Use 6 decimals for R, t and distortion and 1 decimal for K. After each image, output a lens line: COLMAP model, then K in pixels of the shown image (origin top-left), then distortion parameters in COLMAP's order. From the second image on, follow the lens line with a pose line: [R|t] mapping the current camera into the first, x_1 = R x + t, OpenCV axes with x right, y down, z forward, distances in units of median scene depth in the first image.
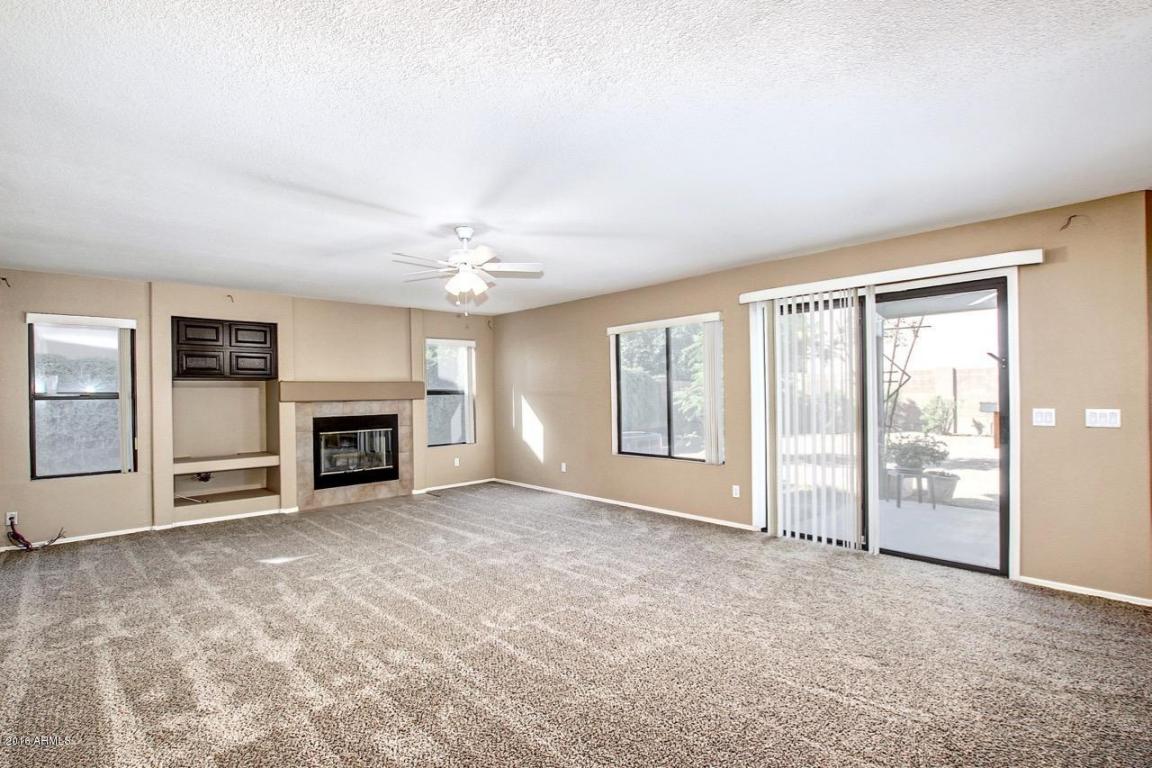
lens RADIAL K [[539.4, 0, 572.8], [0, 539.4, 393.1], [0, 0, 1]] dist [-0.027303, 0.001618]
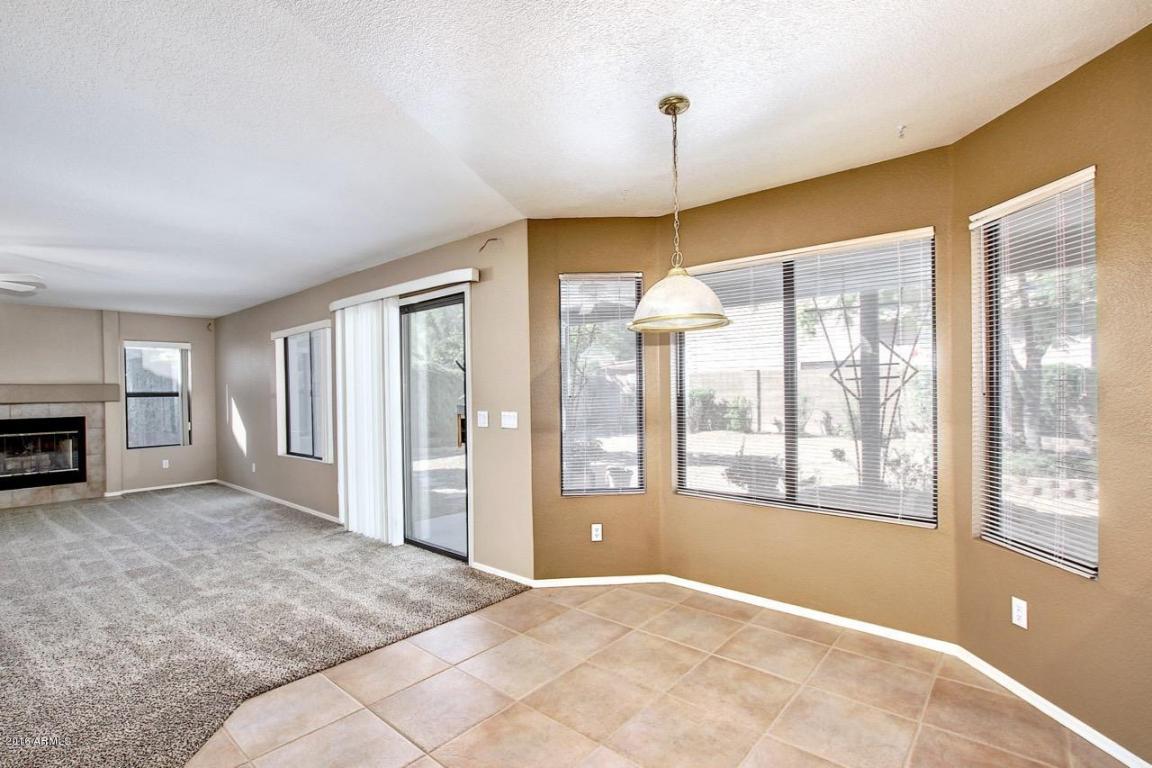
lens RADIAL K [[539.4, 0, 572.8], [0, 539.4, 393.1], [0, 0, 1]] dist [-0.027303, 0.001618]
pose [[0.993237, -0.000765, 0.116100, 0.456837], [0.000545, 0.999998, 0.001929, -0.005684], [-0.116101, -0.001853, 0.993236, -0.073939]]
